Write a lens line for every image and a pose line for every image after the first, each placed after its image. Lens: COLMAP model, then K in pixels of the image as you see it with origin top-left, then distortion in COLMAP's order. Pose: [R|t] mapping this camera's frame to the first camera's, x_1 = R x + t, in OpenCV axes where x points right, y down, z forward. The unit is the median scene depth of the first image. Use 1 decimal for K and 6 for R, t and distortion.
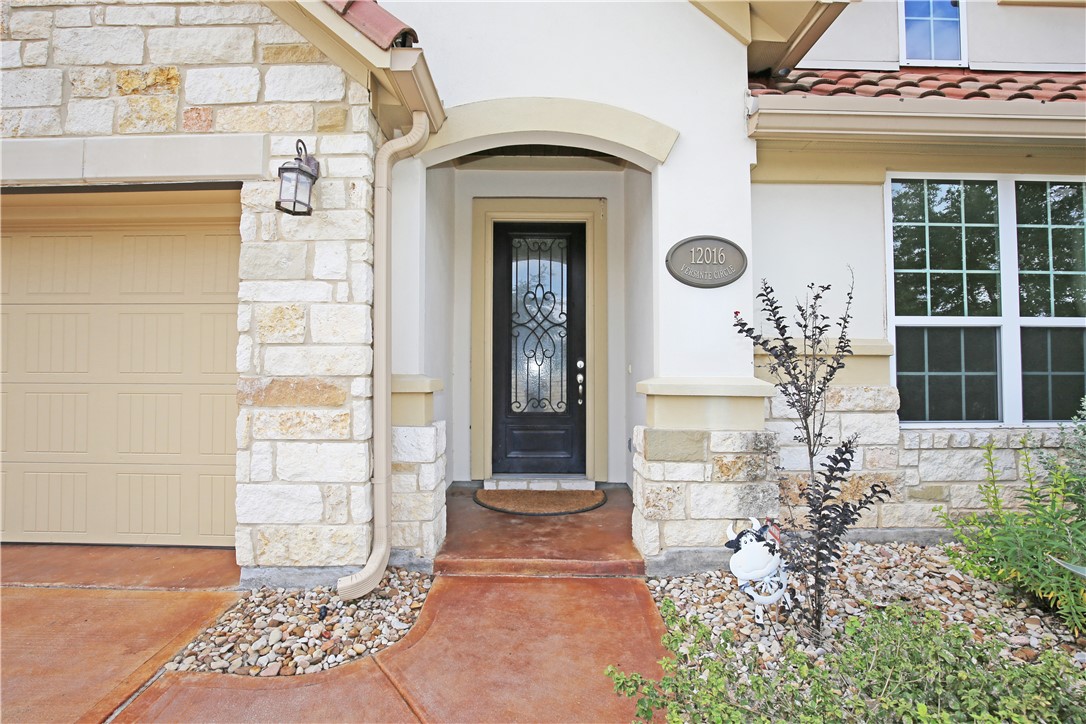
lens RADIAL K [[498.0, 0, 543.0], [0, 498.0, 362.0], [0, 0, 1]] dist [-0.022700, 0.000069]
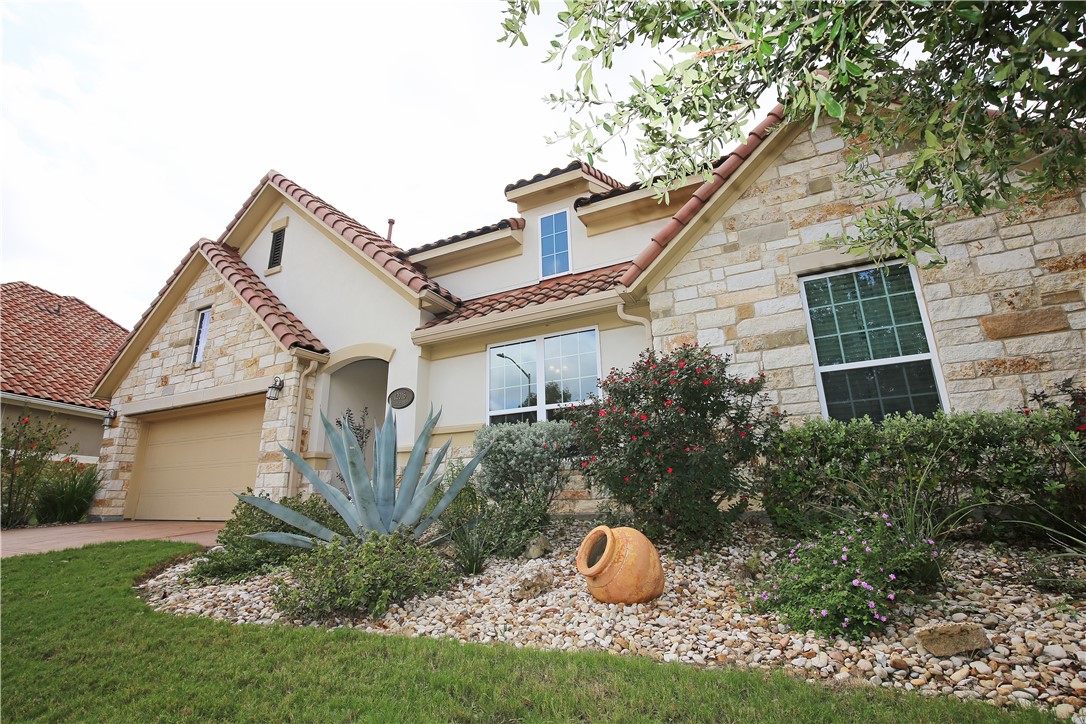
lens RADIAL K [[498.0, 0, 543.0], [0, 498.0, 362.0], [0, 0, 1]] dist [-0.022700, 0.000069]
pose [[0.892964, -0.140673, -0.427581, 2.332318], [0.035547, 0.968983, -0.244556, 0.290782], [0.448721, 0.203181, 0.870268, -0.996584]]
